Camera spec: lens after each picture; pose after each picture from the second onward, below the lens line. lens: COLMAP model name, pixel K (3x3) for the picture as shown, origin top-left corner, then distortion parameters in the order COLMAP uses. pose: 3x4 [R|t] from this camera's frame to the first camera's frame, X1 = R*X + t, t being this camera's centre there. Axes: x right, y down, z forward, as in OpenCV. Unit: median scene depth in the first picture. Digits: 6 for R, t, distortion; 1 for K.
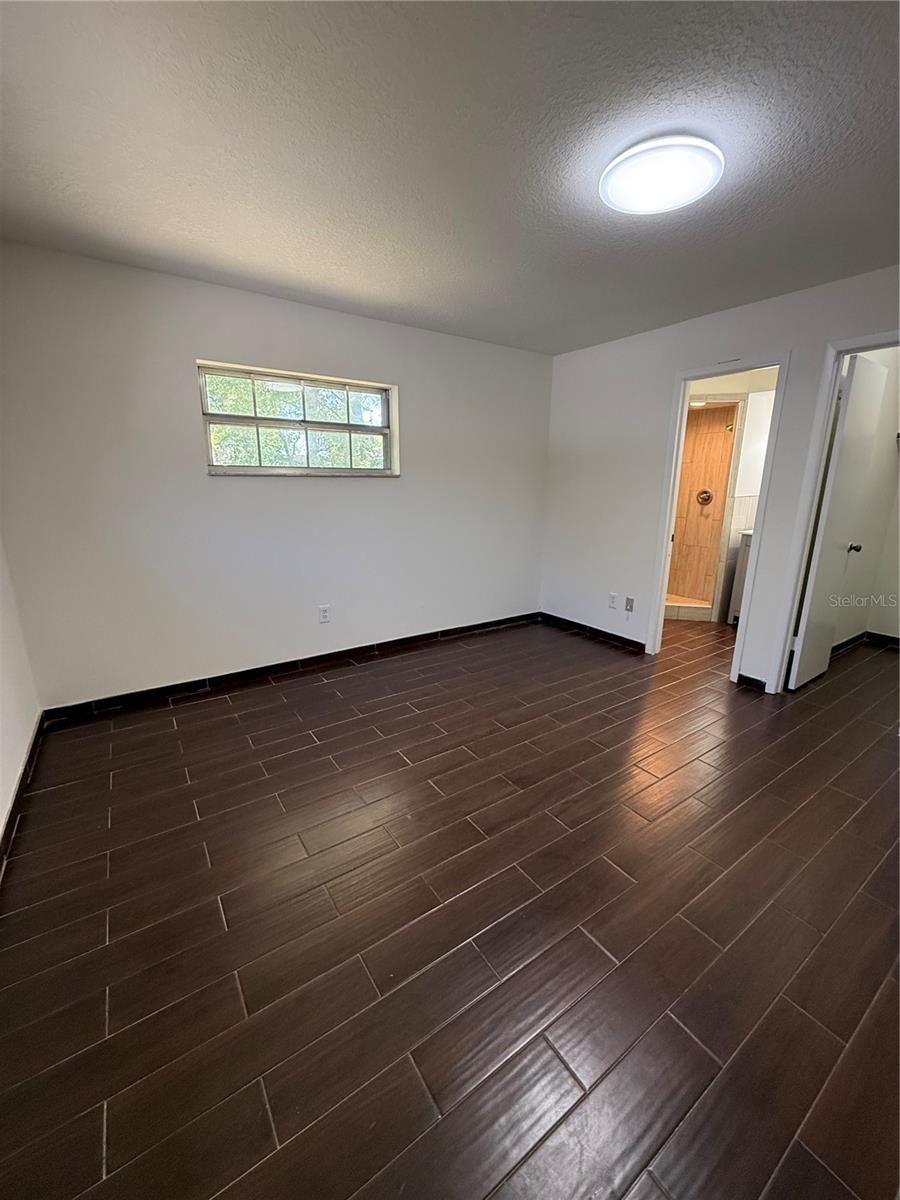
lens RADIAL K [[480.3, 0, 451.5], [0, 480.3, 602.1], [0, 0, 1]] dist [0.000314, 0.000136]
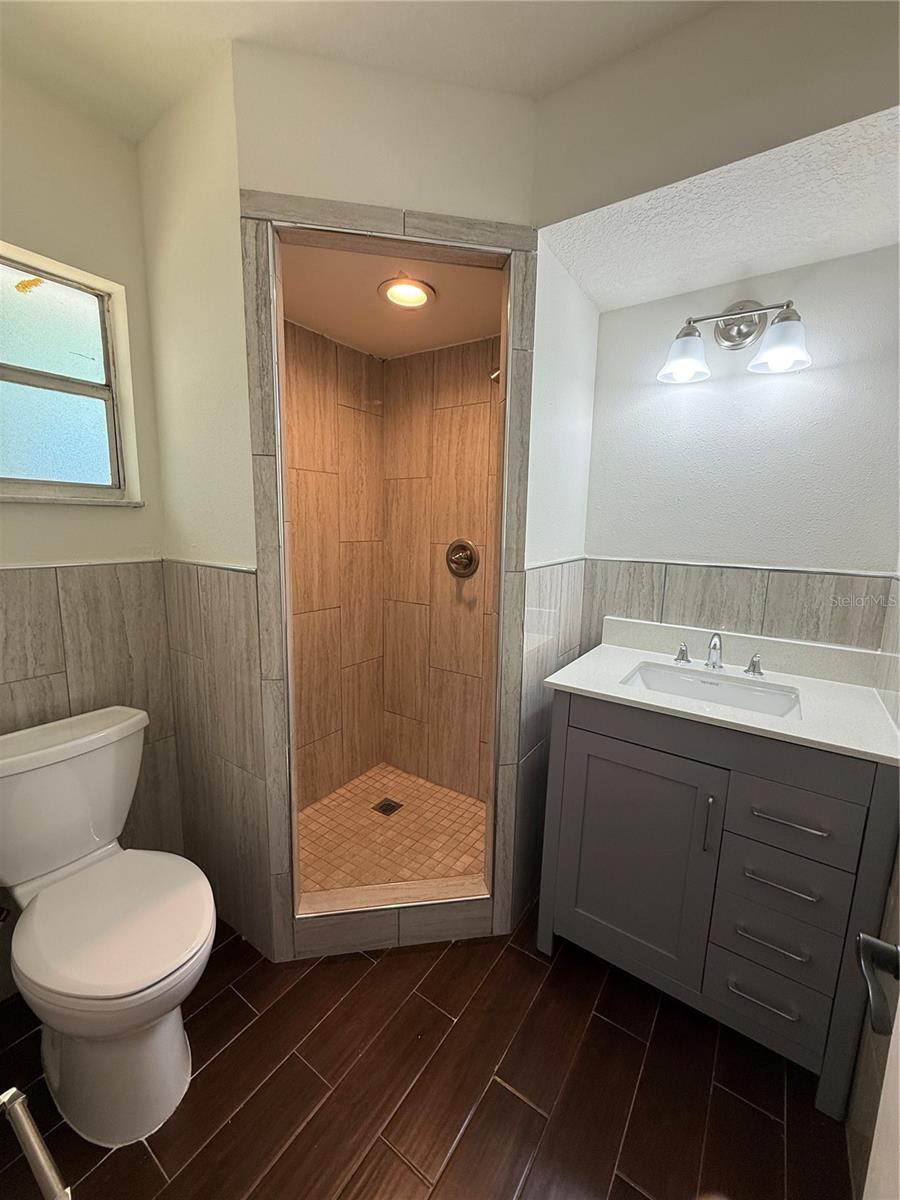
lens RADIAL K [[480.3, 0, 451.6], [0, 480.3, 597.9], [0, 0, 1]] dist [0.000314, 0.000136]
pose [[0.933224, -0.041395, 0.356902, 0.367896], [0.072133, 0.994702, -0.073243, -0.154764], [-0.351979, 0.094097, 0.931266, 0.618047]]
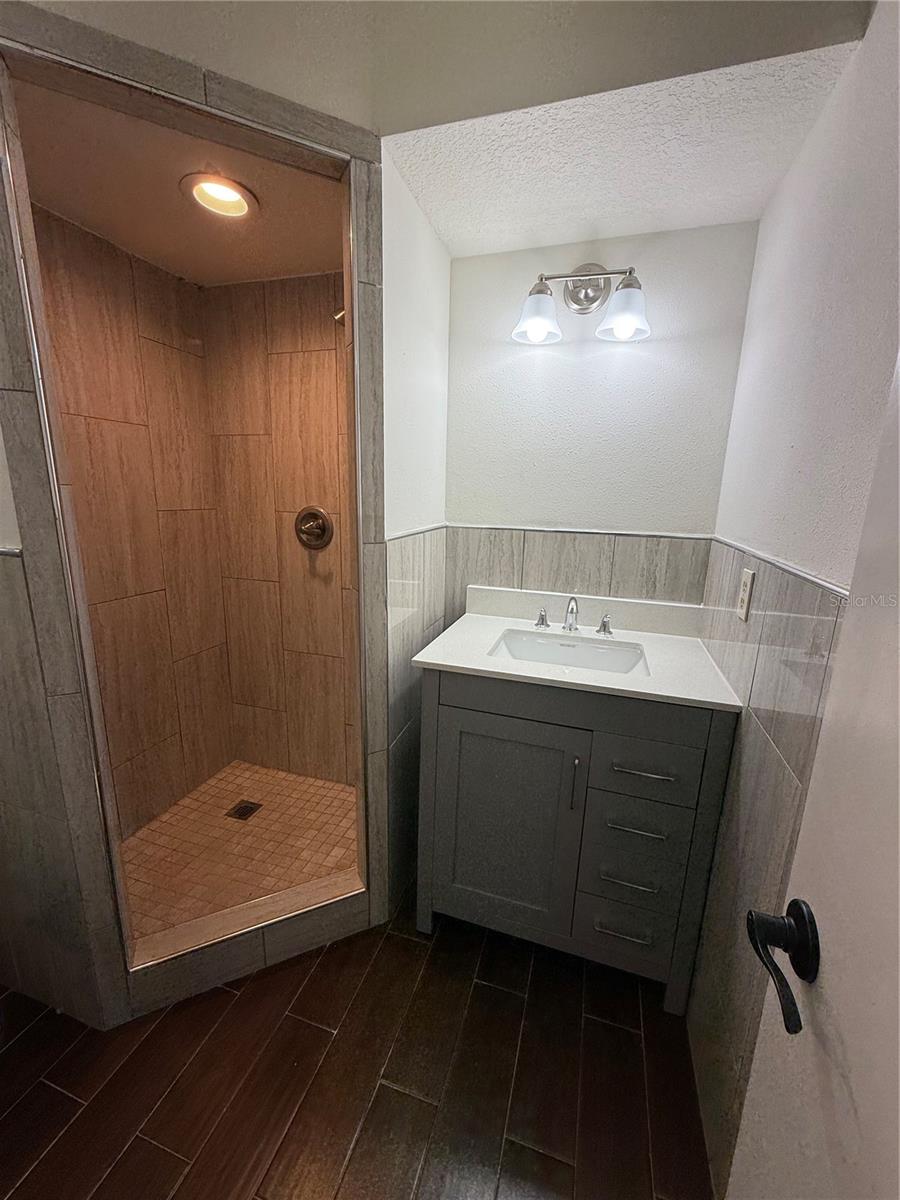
lens RADIAL K [[480.3, 0, 449.5], [0, 480.3, 599.3], [0, 0, 1]] dist [0.000314, 0.000136]
pose [[0.790385, -0.119278, 0.600886, 0.378770], [0.129556, 0.991222, 0.026347, -0.159833], [-0.598754, 0.057024, 0.798900, 0.640239]]
